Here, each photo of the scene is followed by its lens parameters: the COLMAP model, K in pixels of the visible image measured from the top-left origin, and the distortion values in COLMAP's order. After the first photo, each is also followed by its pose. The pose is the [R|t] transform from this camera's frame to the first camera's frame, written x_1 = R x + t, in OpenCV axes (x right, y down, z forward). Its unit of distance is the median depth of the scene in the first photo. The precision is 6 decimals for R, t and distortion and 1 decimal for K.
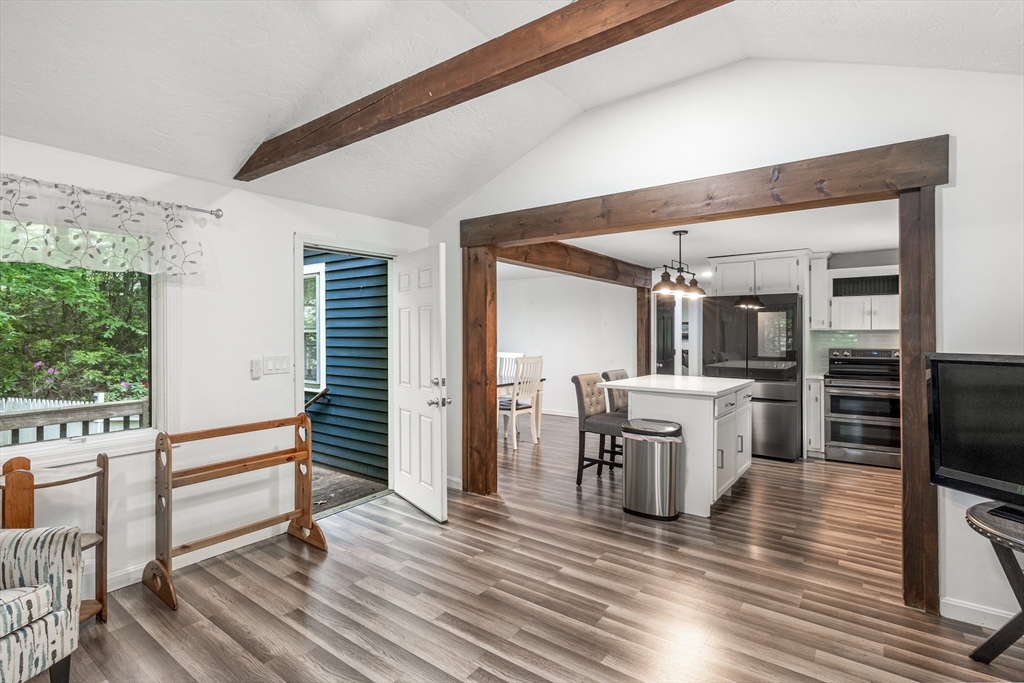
lens RADIAL K [[403.4, 0, 509.9], [0, 403.4, 330.9], [0, 0, 1]] dist [0.000398, 0.000016]
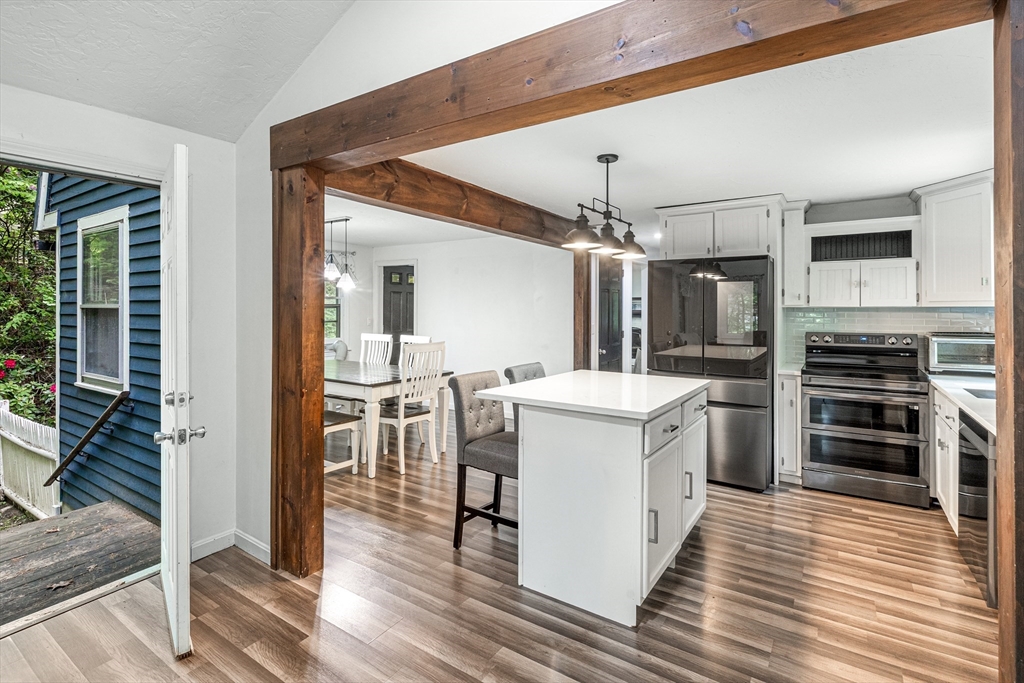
lens RADIAL K [[499.6, 0, 513.3], [0, 499.6, 305.4], [0, 0, 1]] dist [-0.000330, 0.000111]
pose [[0.987675, 0.004340, 0.156459, 0.129663], [-0.003906, 0.999988, -0.003077, -0.000308], [-0.156471, 0.002428, 0.987680, 0.197998]]
